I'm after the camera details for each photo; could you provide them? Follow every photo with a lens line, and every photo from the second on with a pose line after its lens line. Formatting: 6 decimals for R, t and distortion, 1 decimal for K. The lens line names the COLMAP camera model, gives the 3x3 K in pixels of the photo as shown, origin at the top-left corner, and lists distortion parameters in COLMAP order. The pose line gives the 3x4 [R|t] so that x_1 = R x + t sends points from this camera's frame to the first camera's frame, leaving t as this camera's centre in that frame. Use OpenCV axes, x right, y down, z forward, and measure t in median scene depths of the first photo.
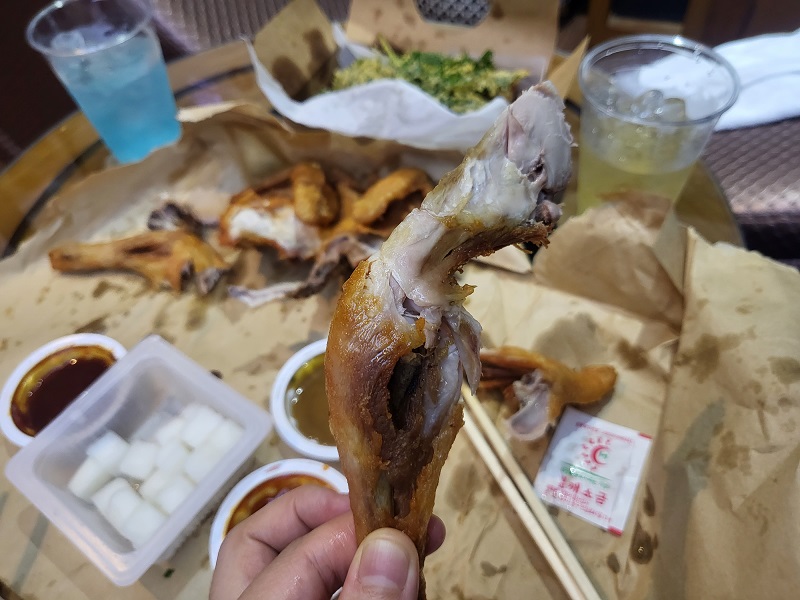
lens RADIAL K [[622.9, 0, 399.9], [0, 622.9, 297.4], [0, 0, 1]] dist [0.010003, 0.008091]
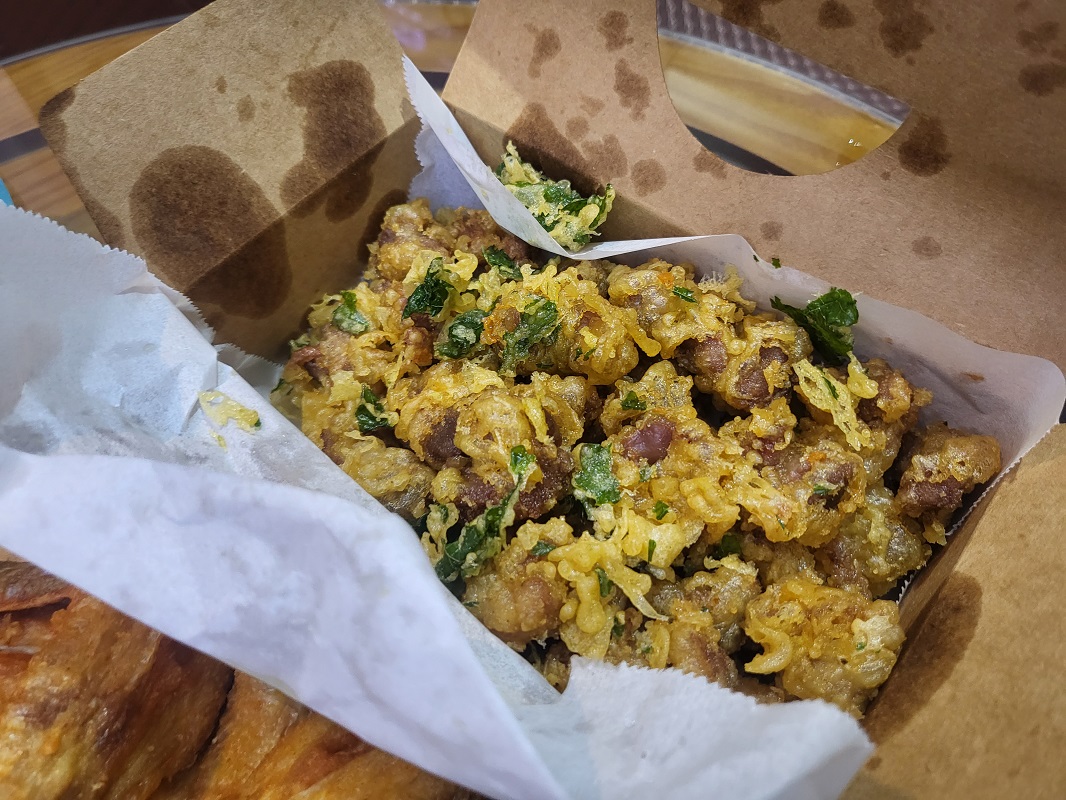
lens RADIAL K [[830.1, 0, 532.8], [0, 830.1, 396.6], [0, 0, 1]] dist [0.010003, 0.008091]
pose [[0.964500, 0.238617, -0.113147, 0.063956], [-0.225764, 0.967312, 0.115494, -0.396871], [0.137007, -0.085849, 0.986843, 0.670938]]
